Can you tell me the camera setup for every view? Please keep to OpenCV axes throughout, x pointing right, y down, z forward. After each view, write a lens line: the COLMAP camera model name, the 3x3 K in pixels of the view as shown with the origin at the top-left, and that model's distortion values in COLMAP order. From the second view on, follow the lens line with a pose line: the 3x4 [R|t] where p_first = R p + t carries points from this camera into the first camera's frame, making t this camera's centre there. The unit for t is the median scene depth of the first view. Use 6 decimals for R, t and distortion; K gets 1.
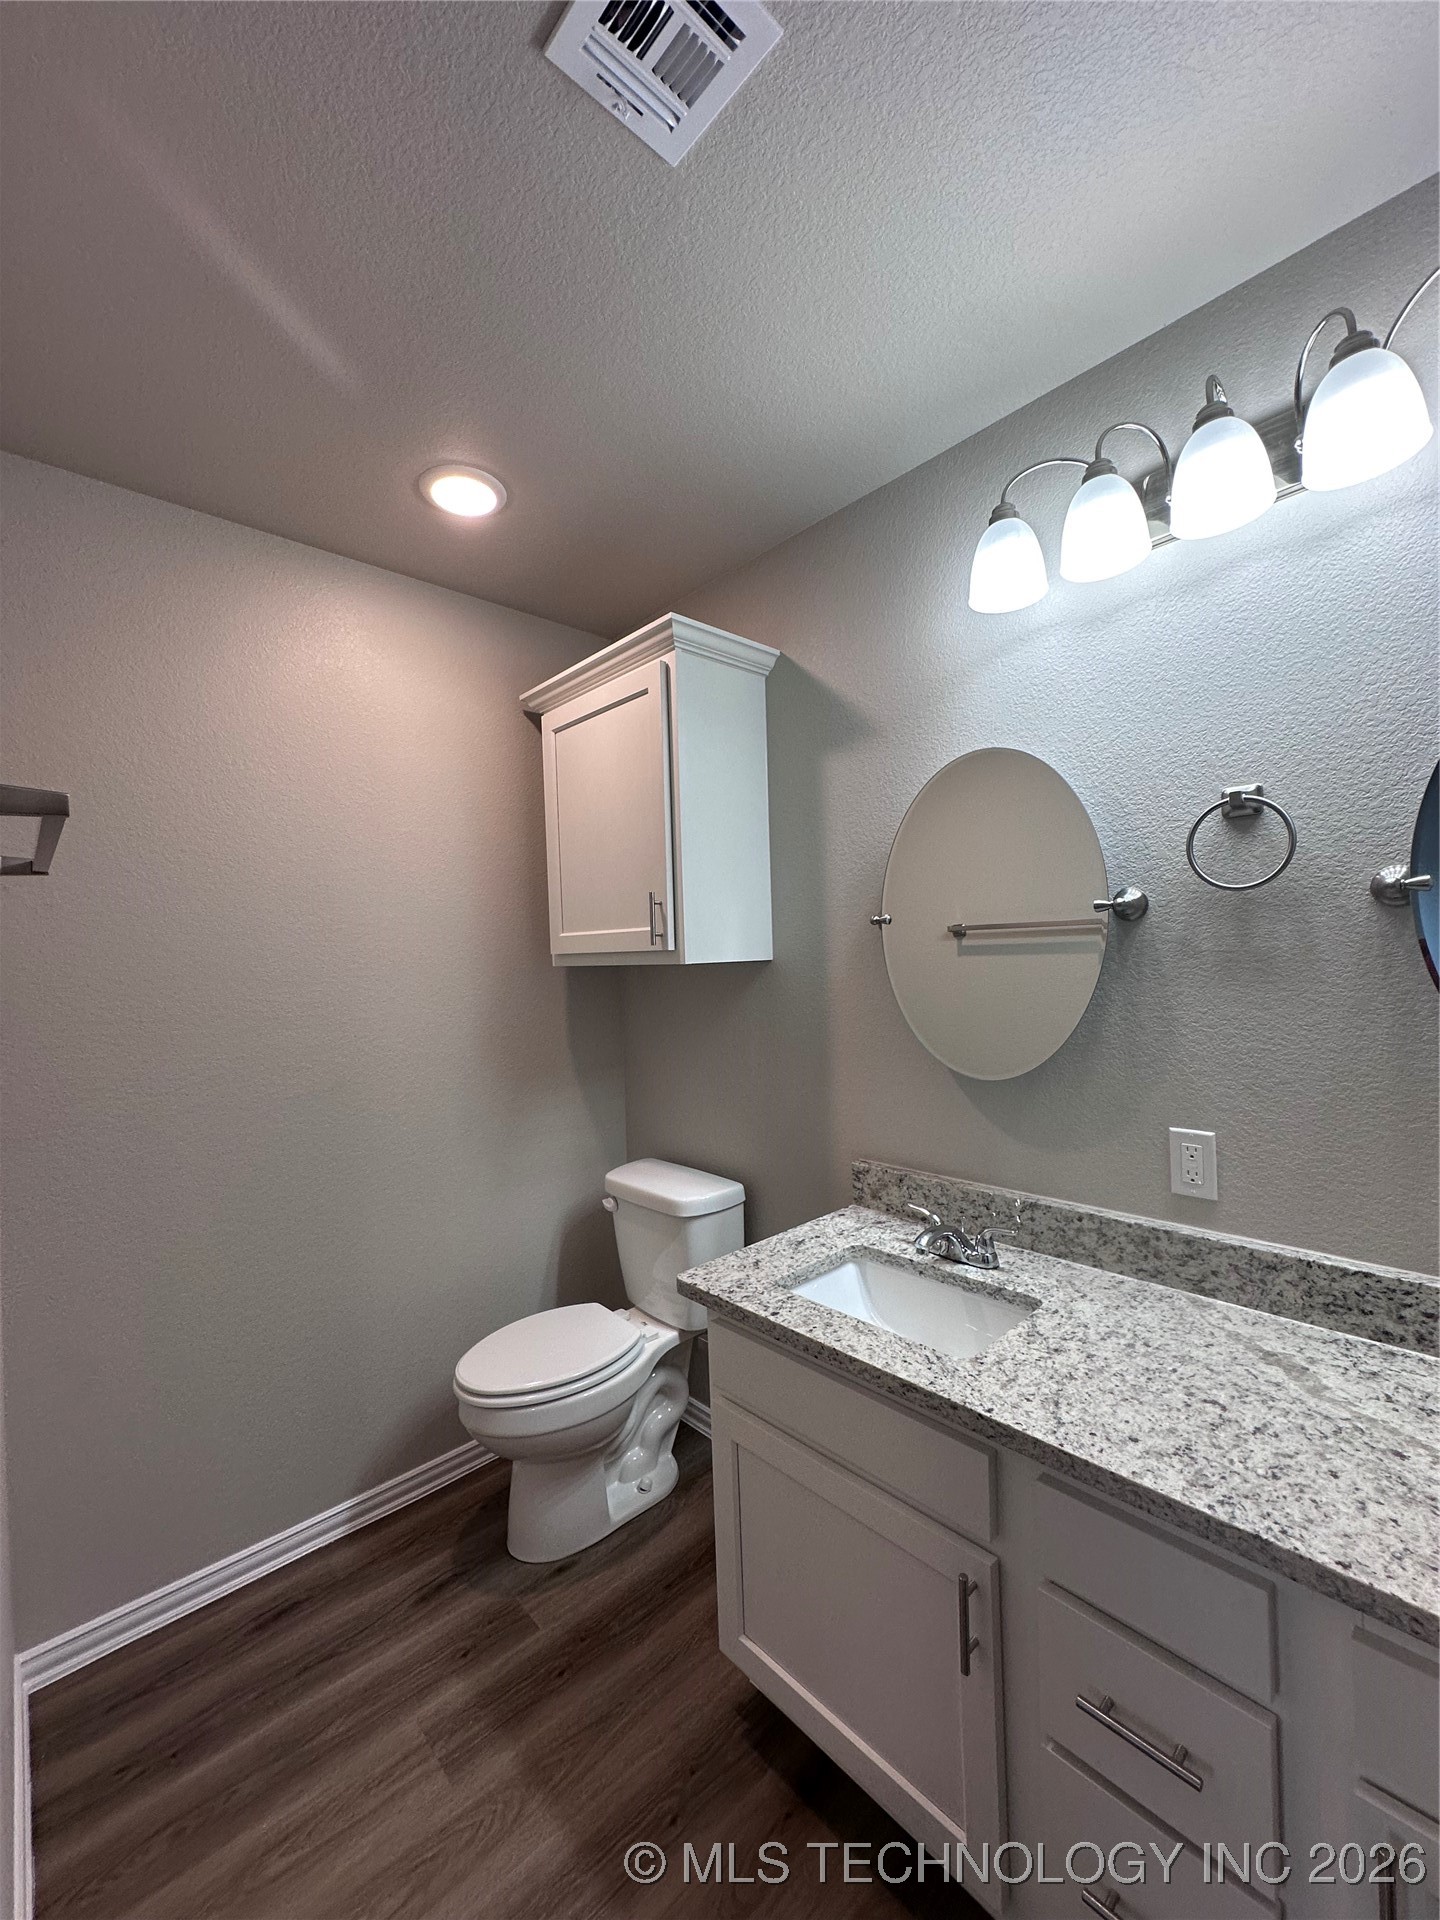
lens RADIAL K [[768.8, 0, 726.5], [0, 768.8, 955.3], [0, 0, 1]] dist [-0.001327, 0.000391]
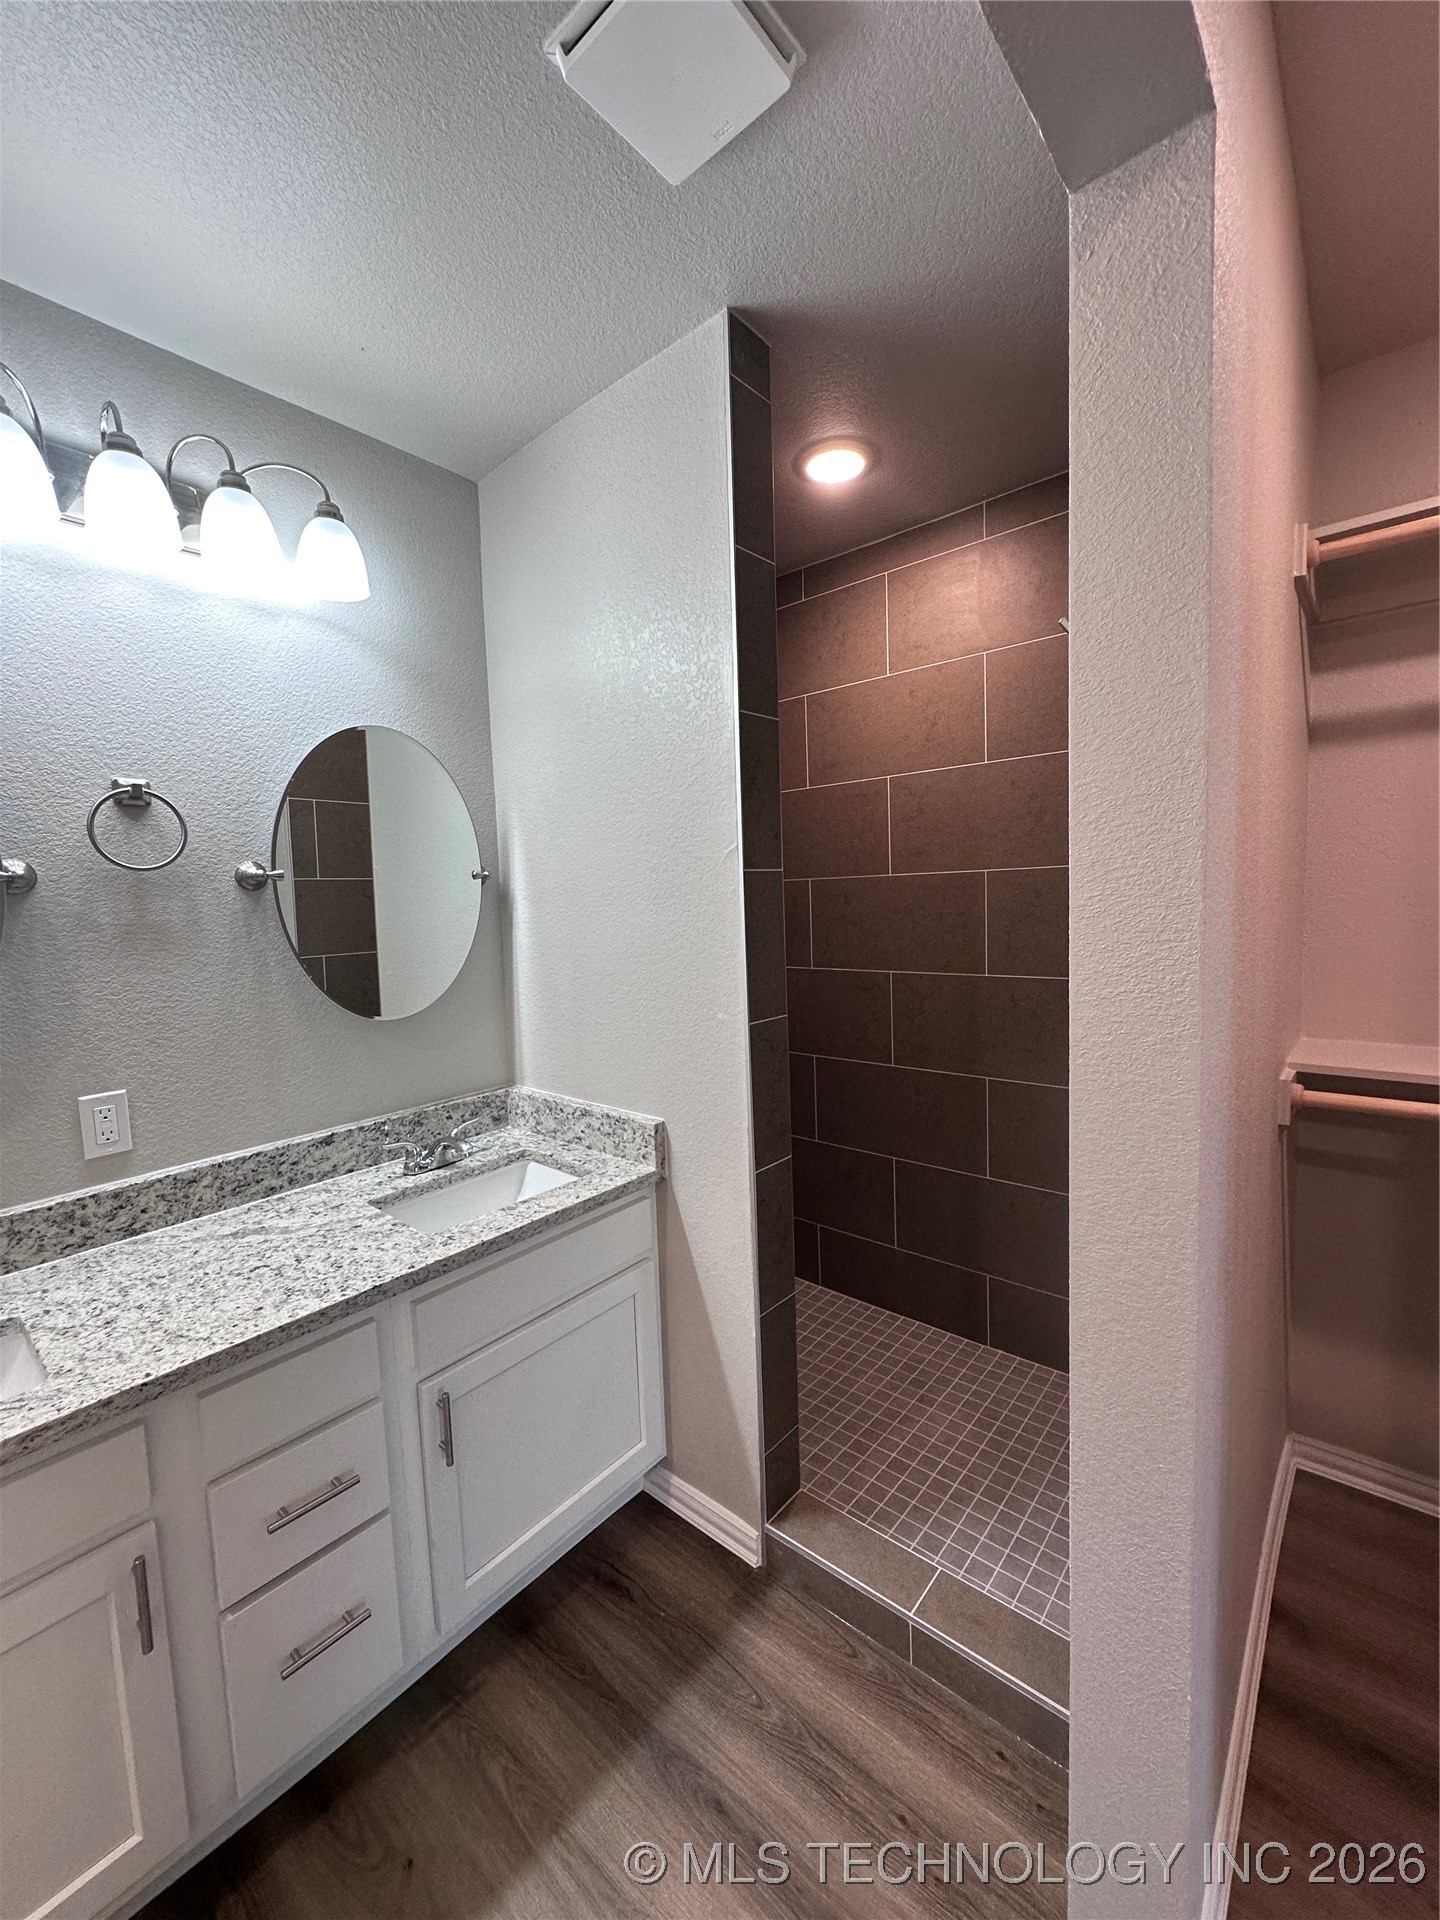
lens RADIAL K [[768.8, 0, 725.0], [0, 768.8, 962.8], [0, 0, 1]] dist [-0.001327, 0.000391]
pose [[-0.118171, -0.049737, 0.991747, -0.602767], [0.037264, 0.997819, 0.054481, 0.023036], [-0.992294, 0.043394, -0.116060, 0.289368]]
